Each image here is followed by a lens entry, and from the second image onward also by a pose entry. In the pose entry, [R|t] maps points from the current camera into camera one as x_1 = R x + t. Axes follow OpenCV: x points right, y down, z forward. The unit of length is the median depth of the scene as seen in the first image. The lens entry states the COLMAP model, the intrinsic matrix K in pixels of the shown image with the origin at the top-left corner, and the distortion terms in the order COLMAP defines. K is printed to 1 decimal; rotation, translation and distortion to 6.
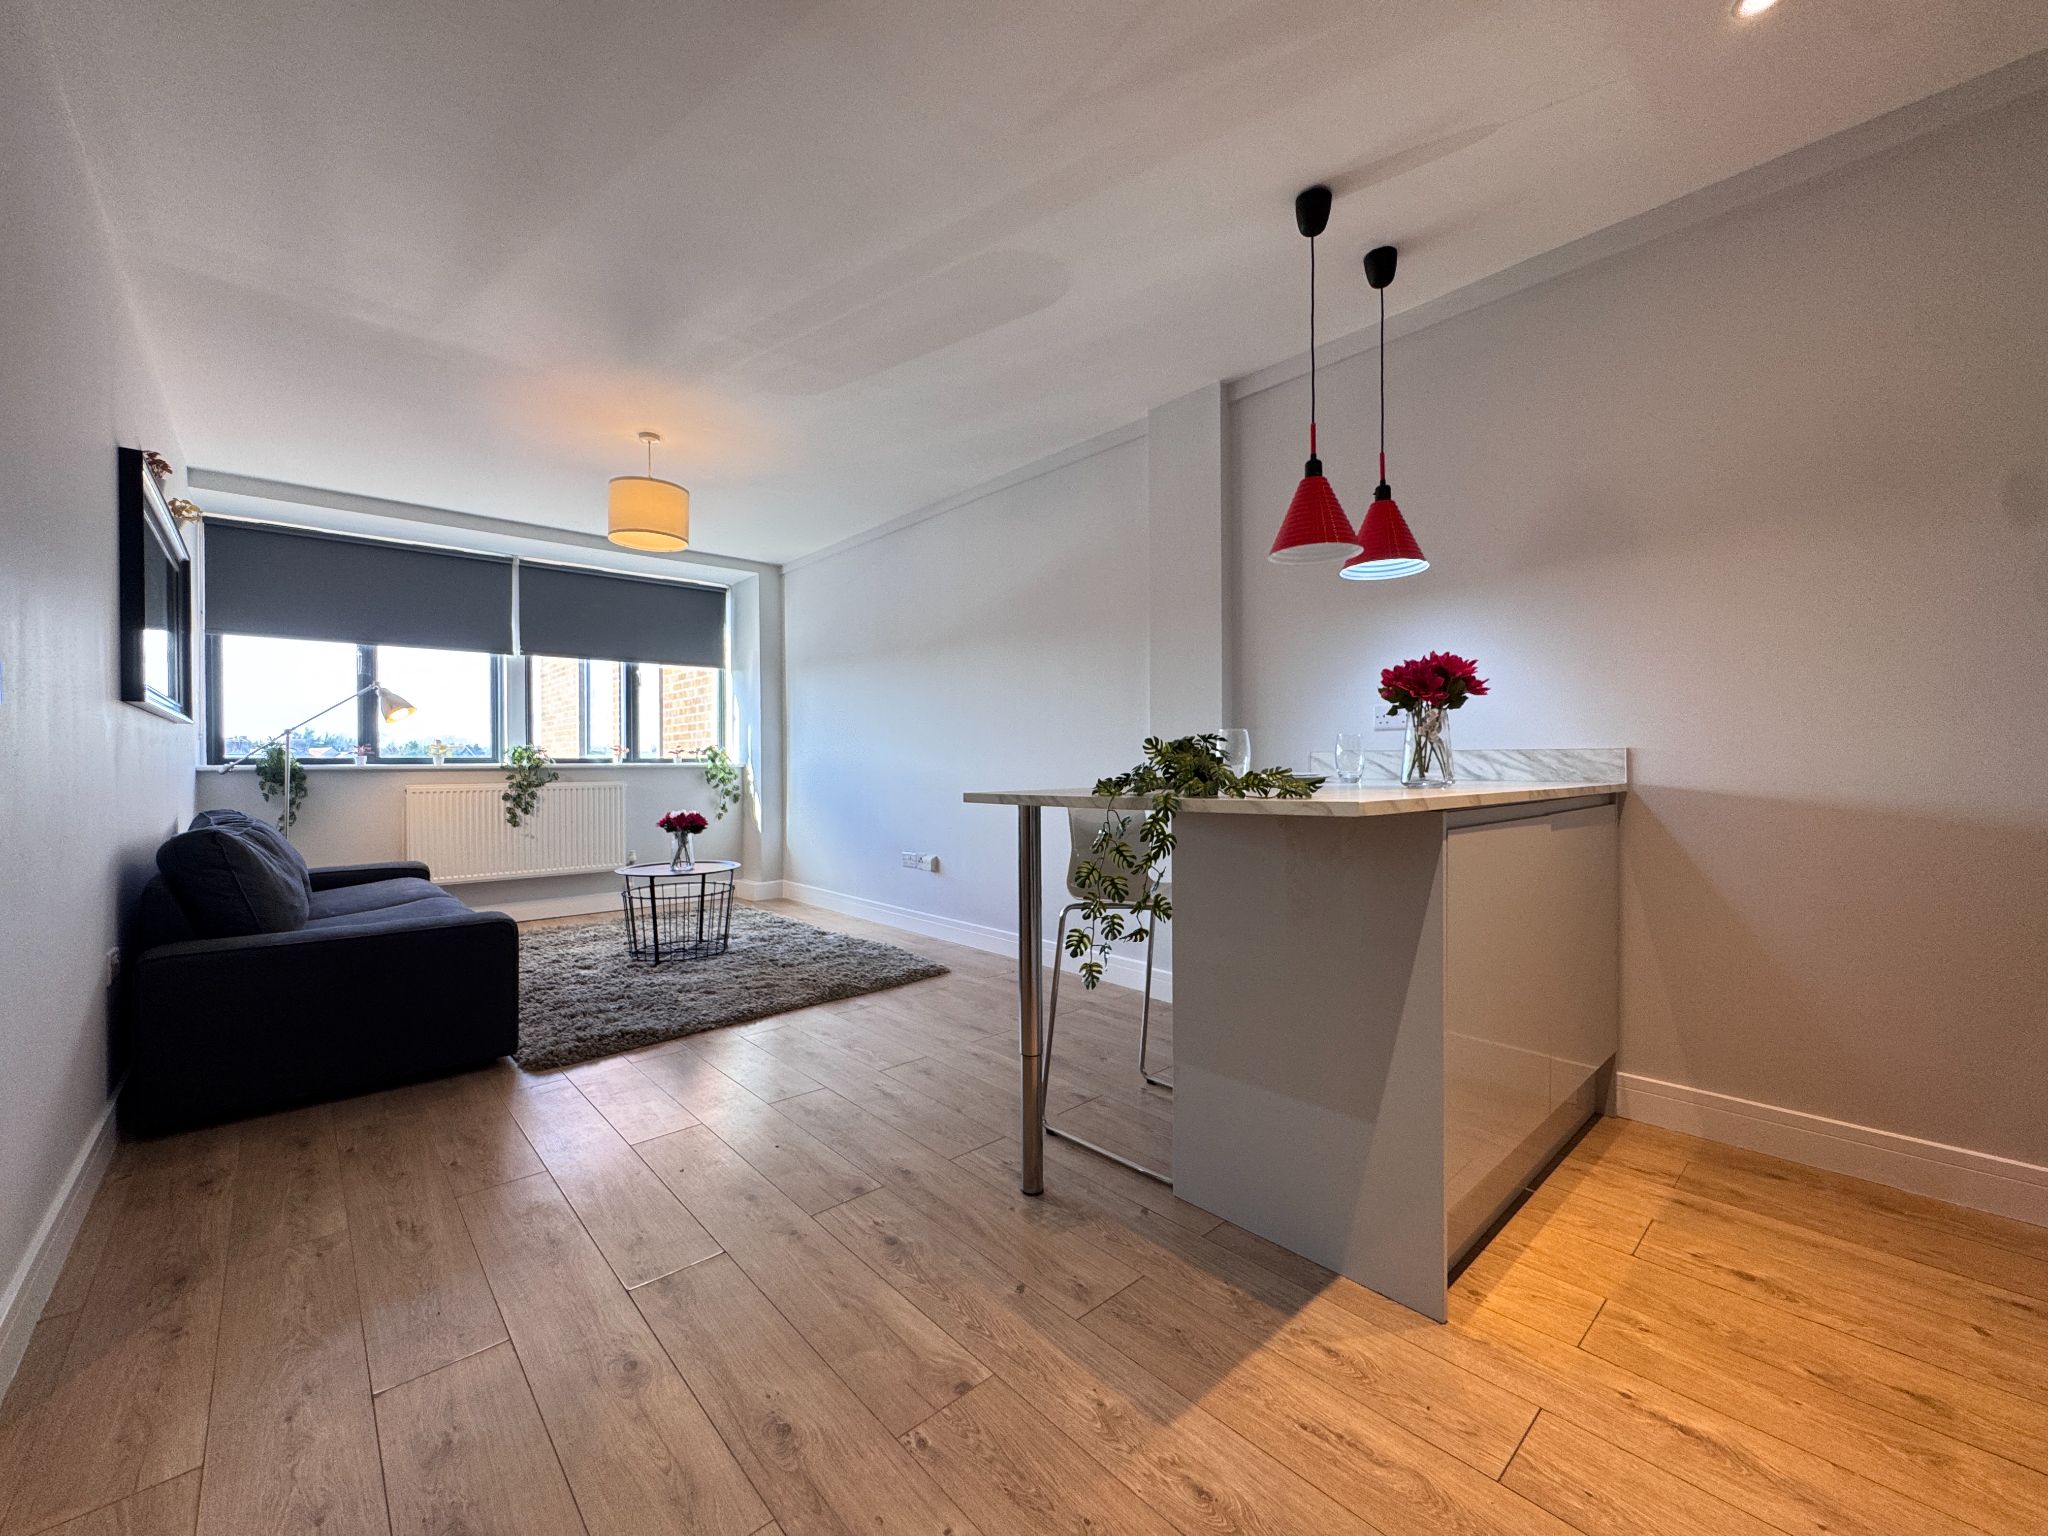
lens RADIAL K [[821.8, 0, 1016.9], [0, 821.8, 767.4], [0, 0, 1]] dist [-0.001509, 0.000139]
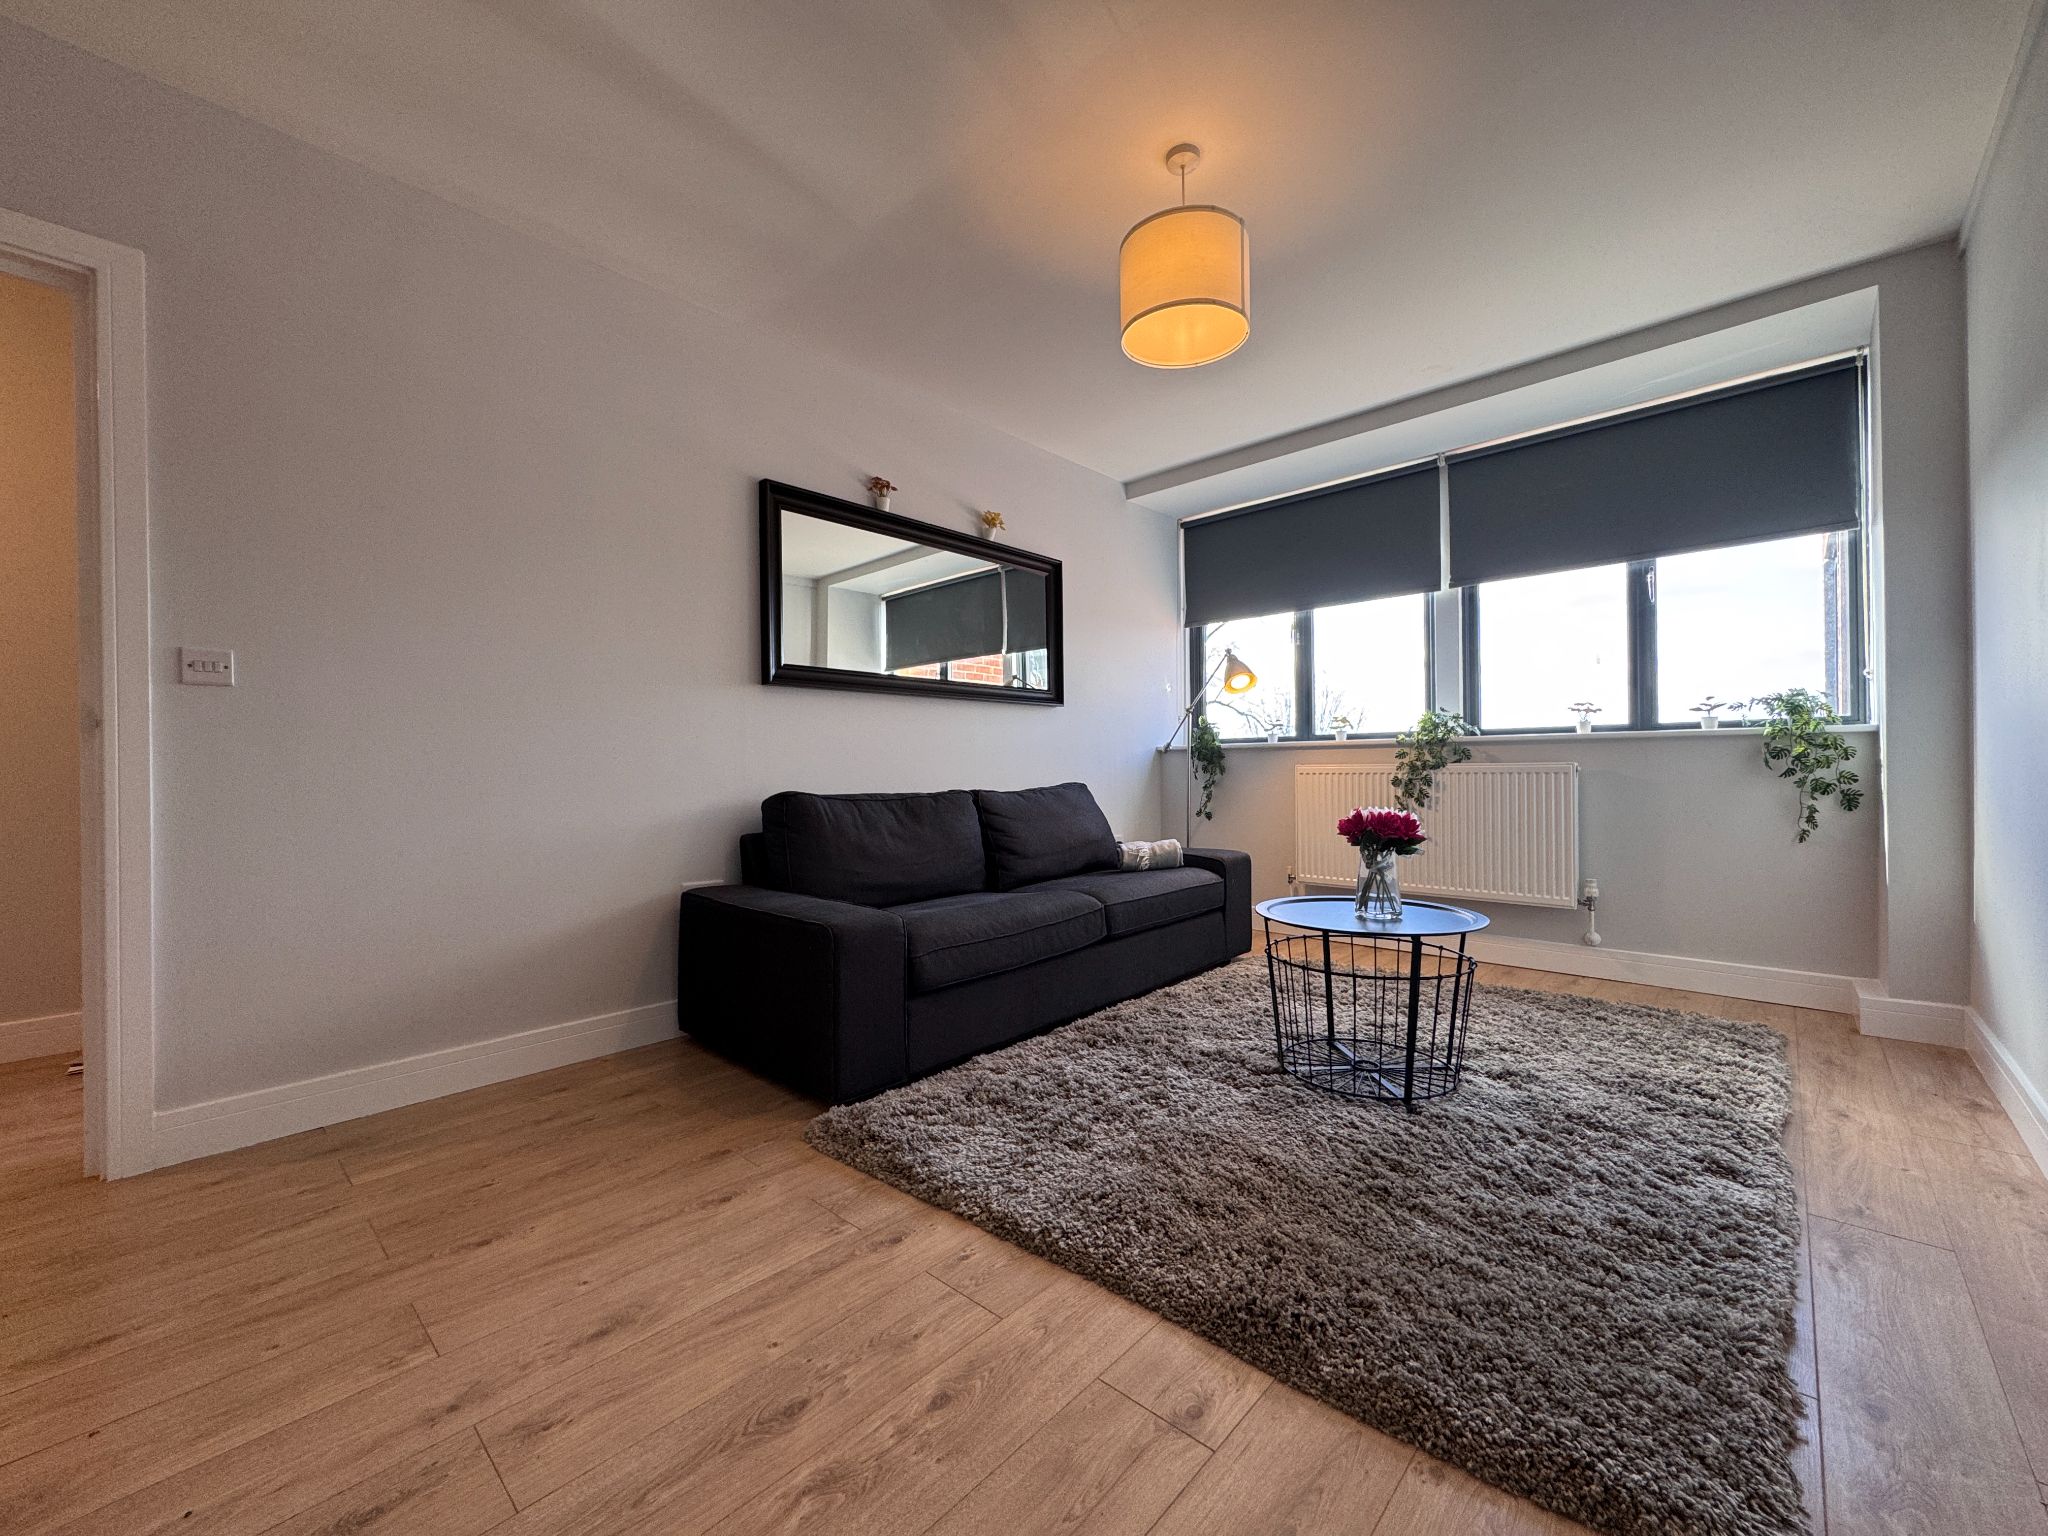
lens RADIAL K [[821.8, 0, 1044.0], [0, 821.8, 761.5], [0, 0, 1]] dist [-0.001509, 0.000139]
pose [[0.089747, -0.003175, -0.995959, 0.089914], [0.004072, 0.999988, -0.002821, 0.018338], [0.995956, -0.003802, 0.089759, 0.612047]]
